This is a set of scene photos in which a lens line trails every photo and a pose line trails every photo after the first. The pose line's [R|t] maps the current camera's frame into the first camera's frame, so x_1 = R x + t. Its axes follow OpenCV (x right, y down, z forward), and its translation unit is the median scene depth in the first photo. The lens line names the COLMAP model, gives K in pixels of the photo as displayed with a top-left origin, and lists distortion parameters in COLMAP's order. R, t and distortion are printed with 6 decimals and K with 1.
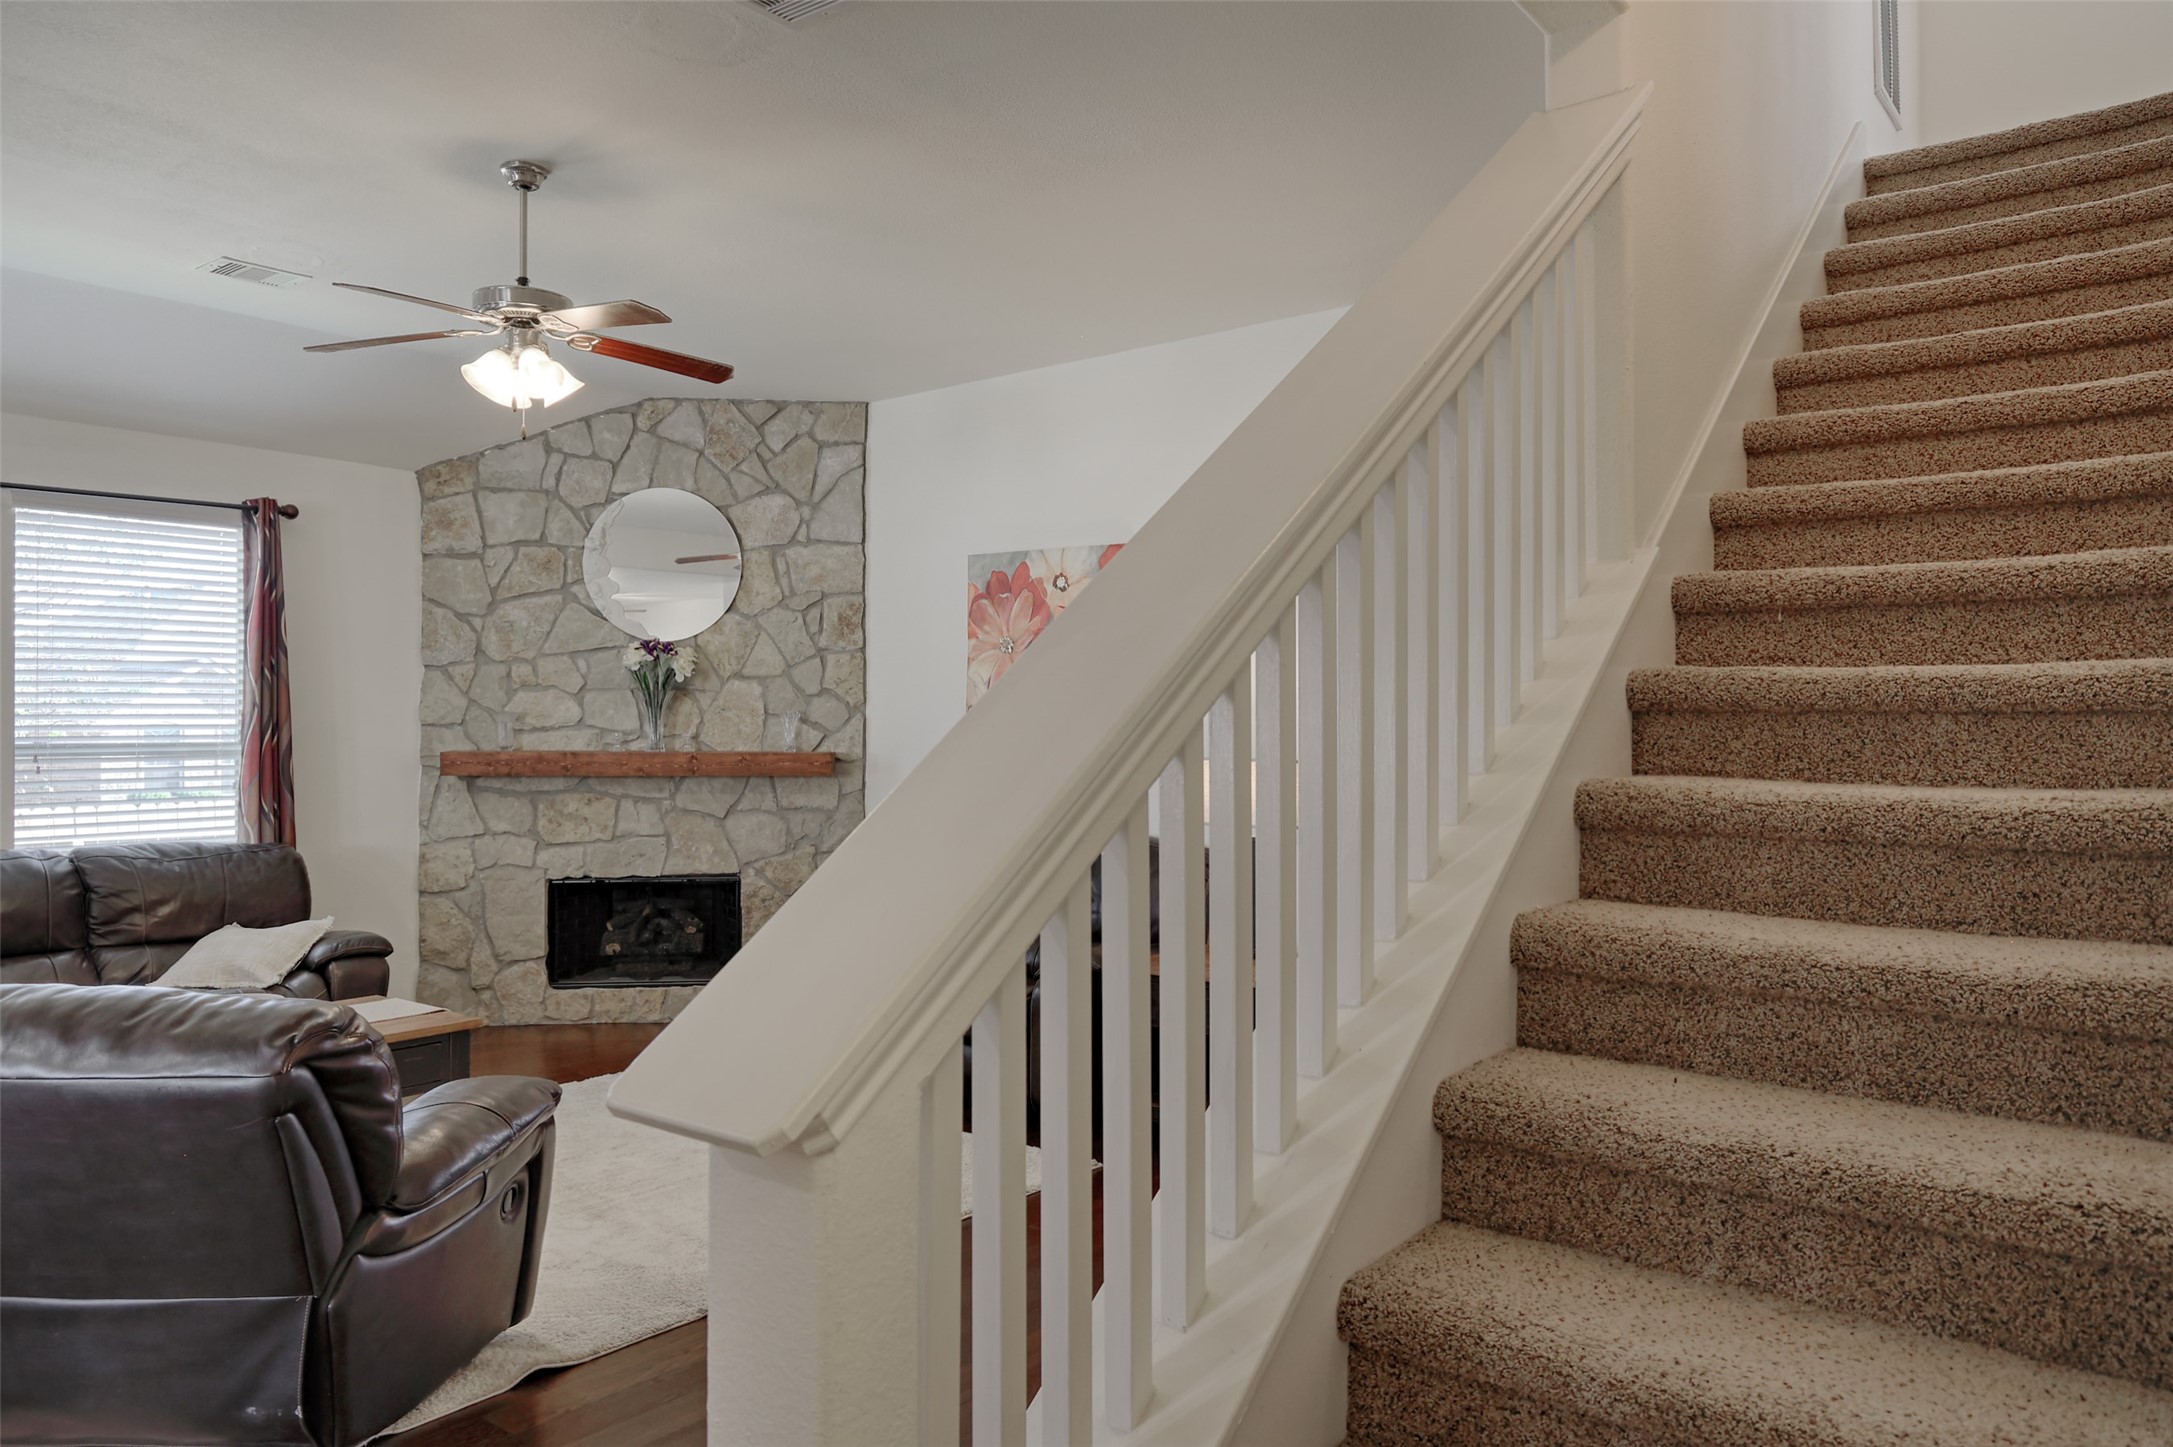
lens RADIAL K [[1462.3, 0, 1097.9], [0, 1462.3, 712.5], [0, 0, 1]] dist [0.000028, 0.008731]
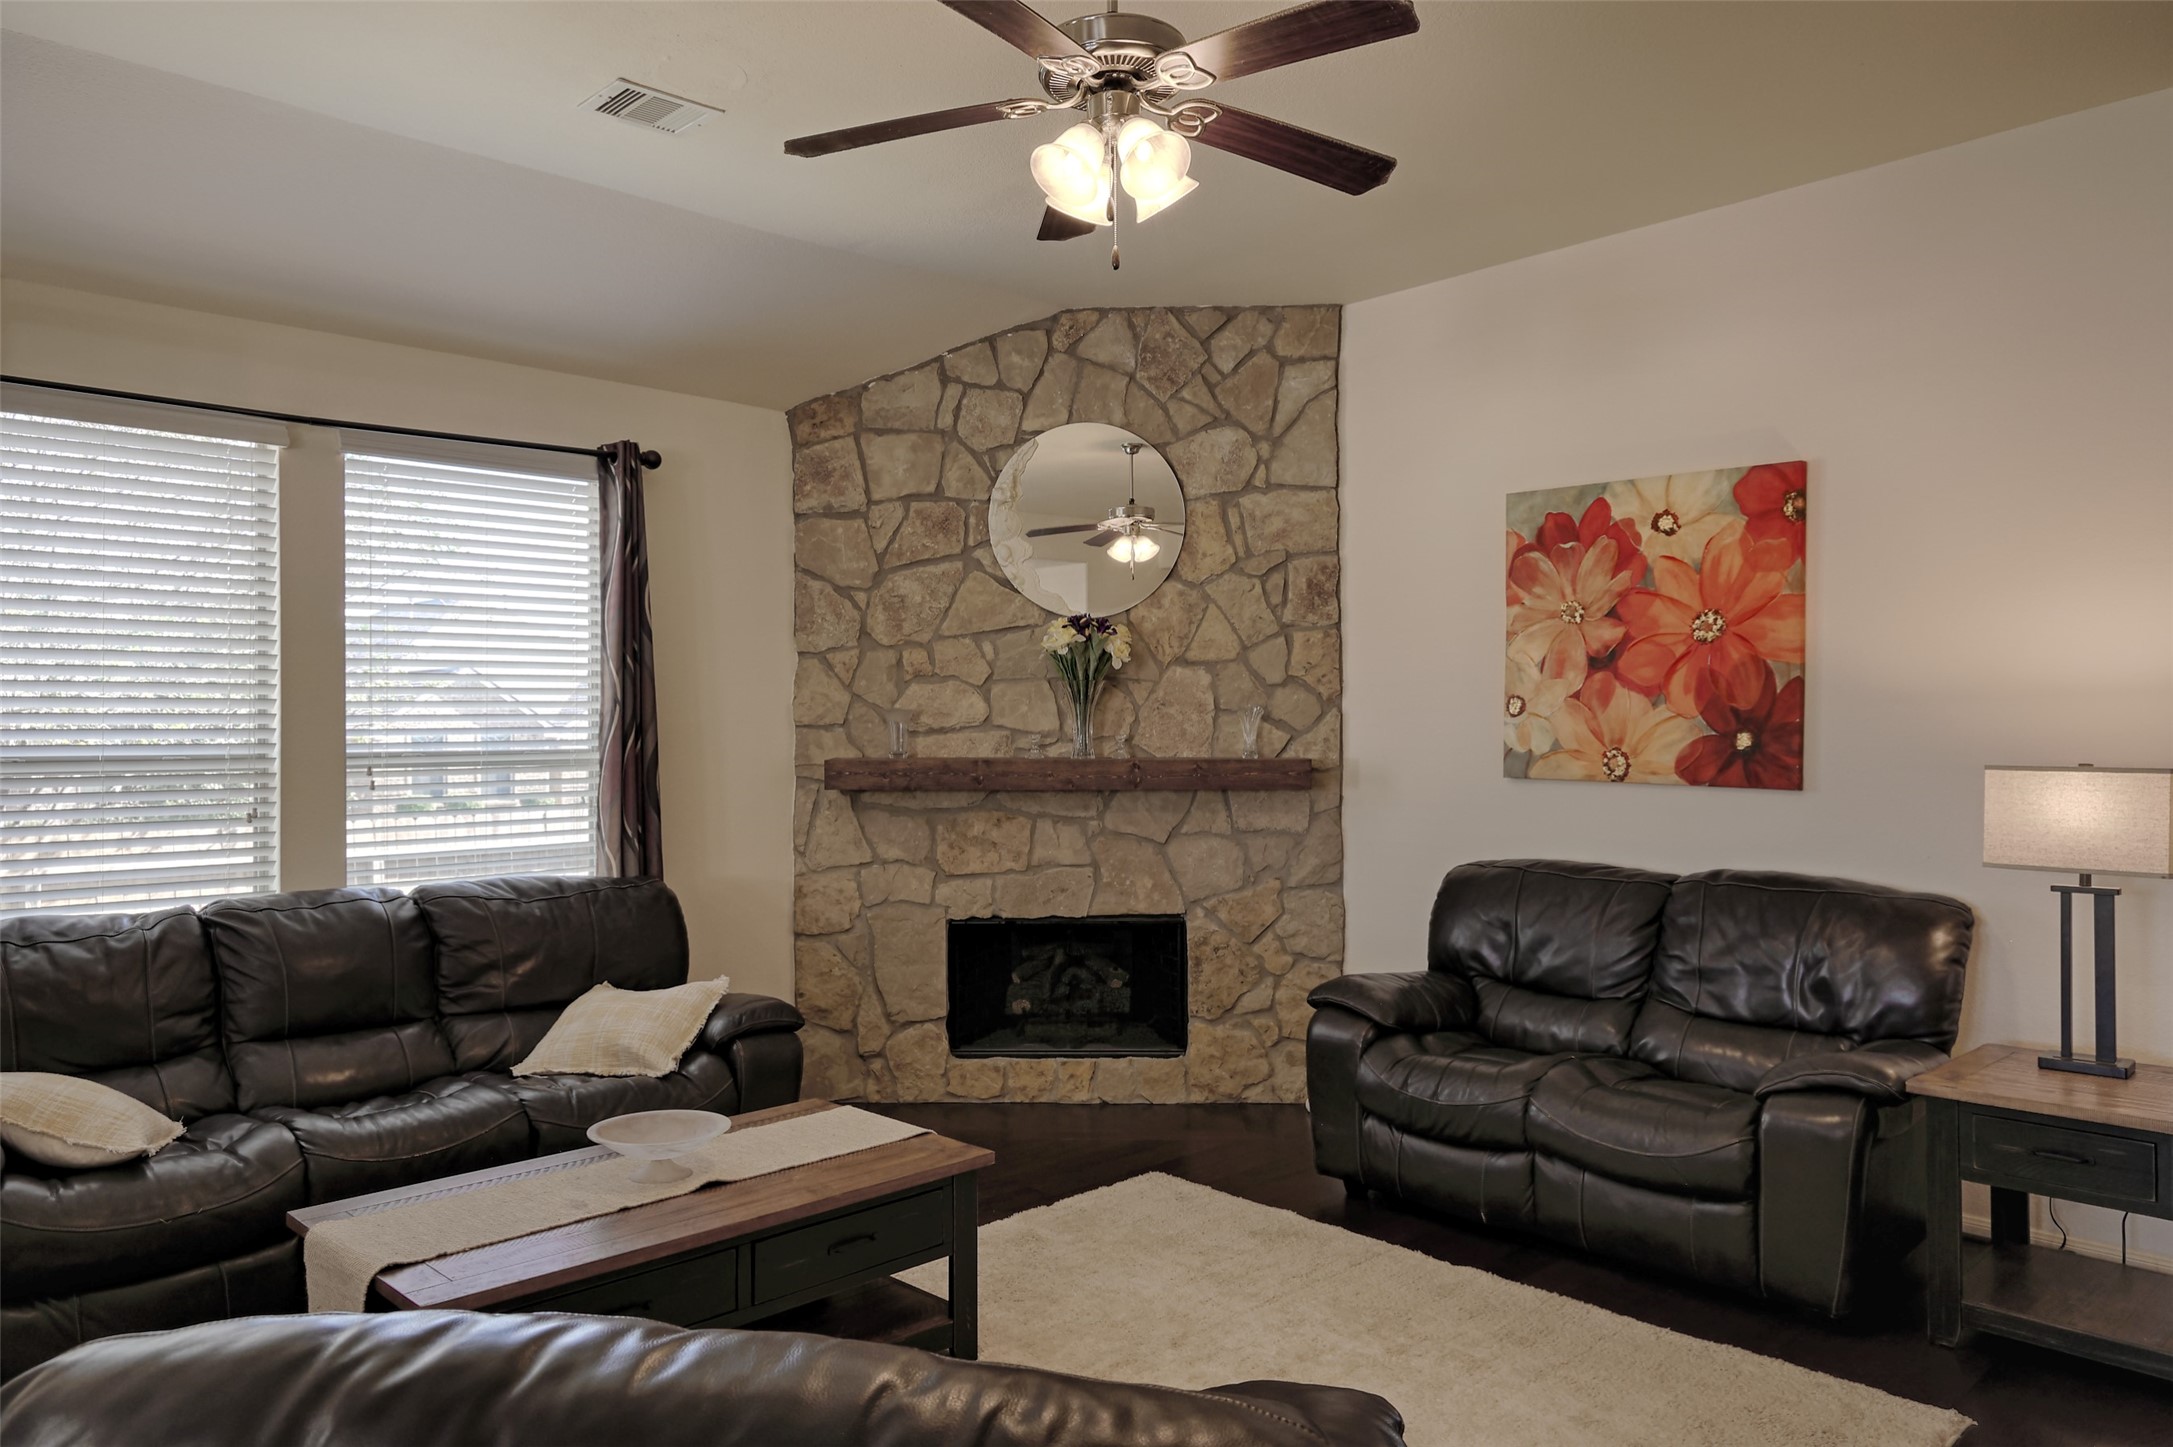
lens RADIAL K [[1462.3, 0, 1086.2], [0, 1462.3, 714.7], [0, 0, 1]] dist [0.000028, 0.008731]
pose [[0.990516, -0.007358, -0.137197, -0.192779], [0.007302, 0.999973, -0.000910, 0.004016], [0.137200, -0.000100, 0.990543, 0.224251]]
